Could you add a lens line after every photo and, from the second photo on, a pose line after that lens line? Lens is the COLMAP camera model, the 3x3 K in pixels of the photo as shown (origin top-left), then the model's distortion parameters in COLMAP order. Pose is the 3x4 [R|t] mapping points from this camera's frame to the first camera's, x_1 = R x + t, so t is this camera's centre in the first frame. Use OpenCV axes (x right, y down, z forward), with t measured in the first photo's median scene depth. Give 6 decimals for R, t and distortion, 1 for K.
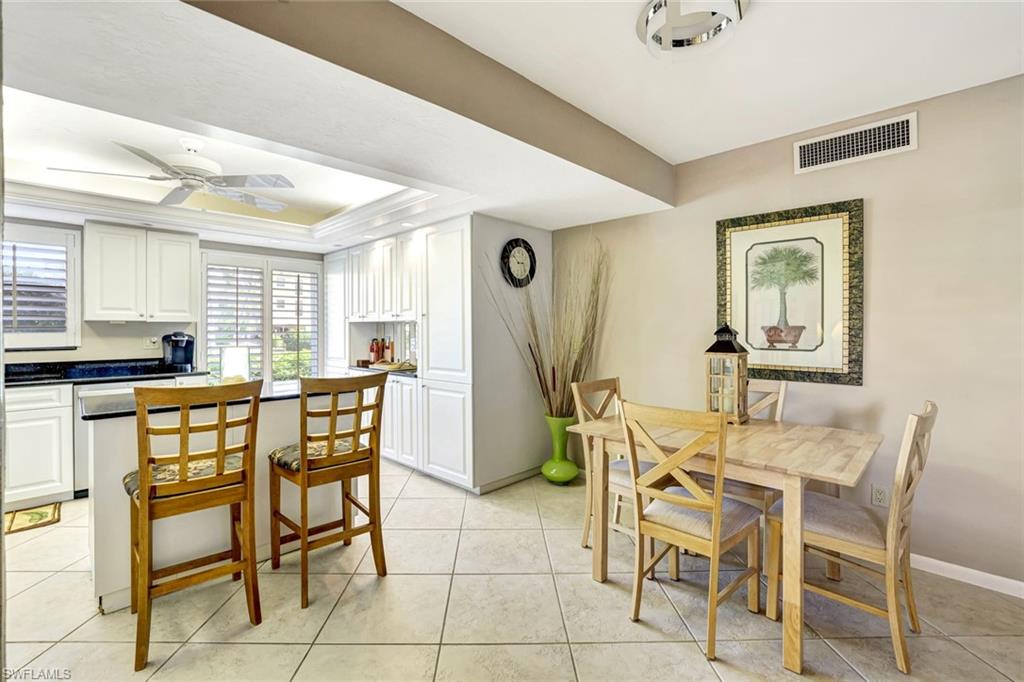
lens RADIAL K [[449.5, 0, 504.9], [0, 449.5, 333.7], [0, 0, 1]] dist [-0.002370, -0.000120]
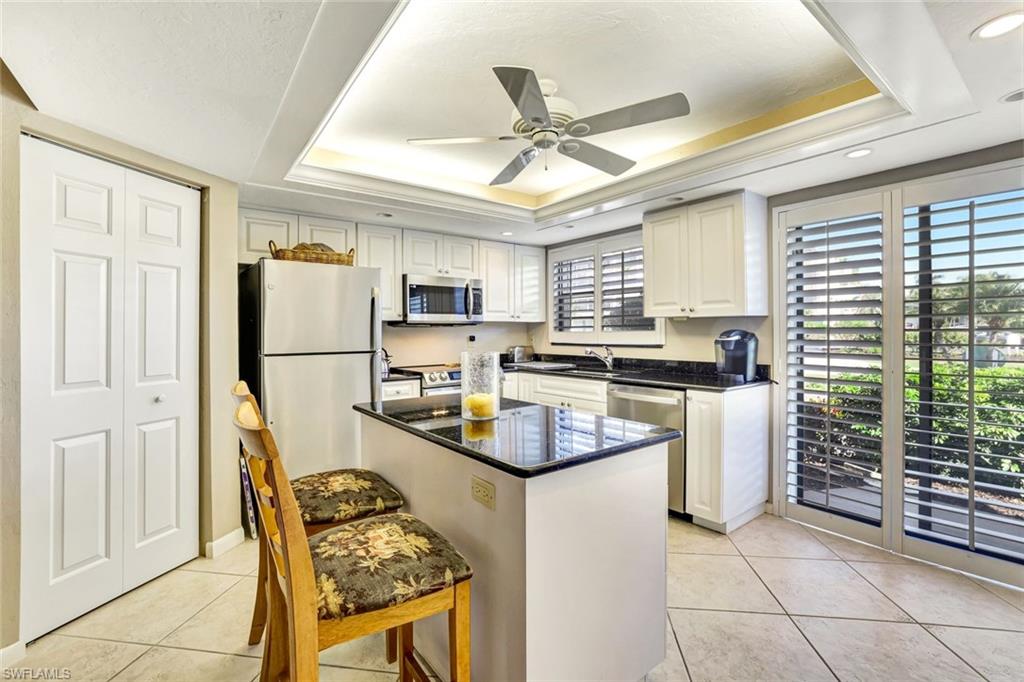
lens RADIAL K [[449.5, 0, 504.9], [0, 449.5, 333.7], [0, 0, 1]] dist [-0.002370, -0.000120]
pose [[-0.134159, 0.008753, -0.990921, 0.068666], [-0.003334, 0.999951, 0.009284, -0.003503], [0.990954, 0.004549, -0.134124, 0.789398]]
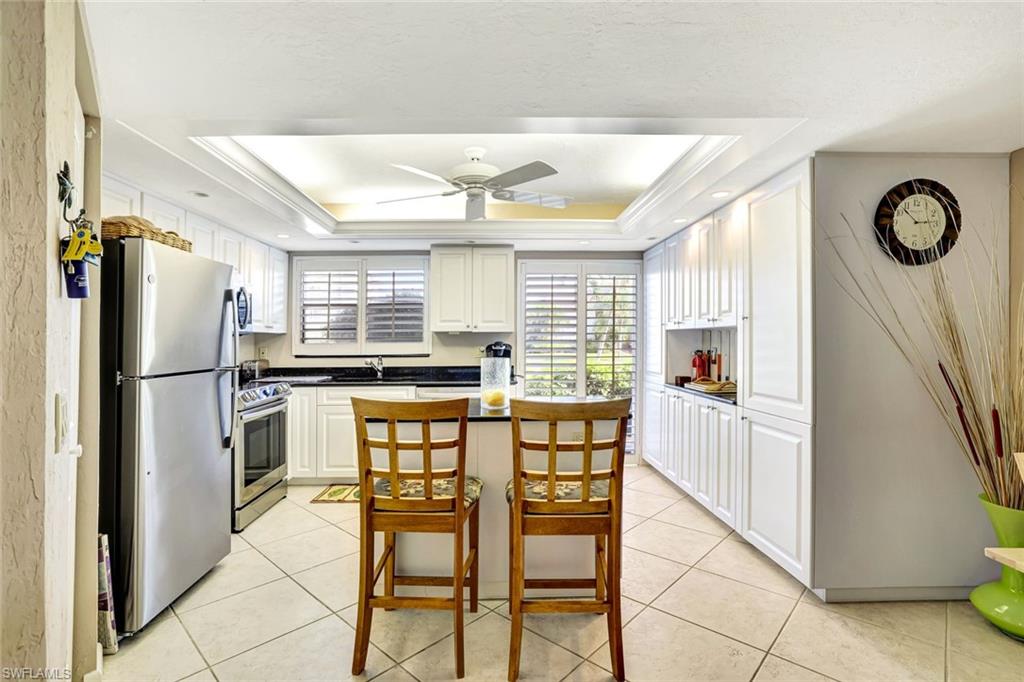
lens RADIAL K [[497.0, 0, 508.0], [0, 497.0, 346.3], [0, 0, 1]] dist [-0.036874, 0.031825]
pose [[0.731483, 0.007480, -0.681819, 0.081972], [-0.003249, 0.999967, 0.007485, -0.001611], [0.681852, -0.003260, 0.731483, 0.187971]]
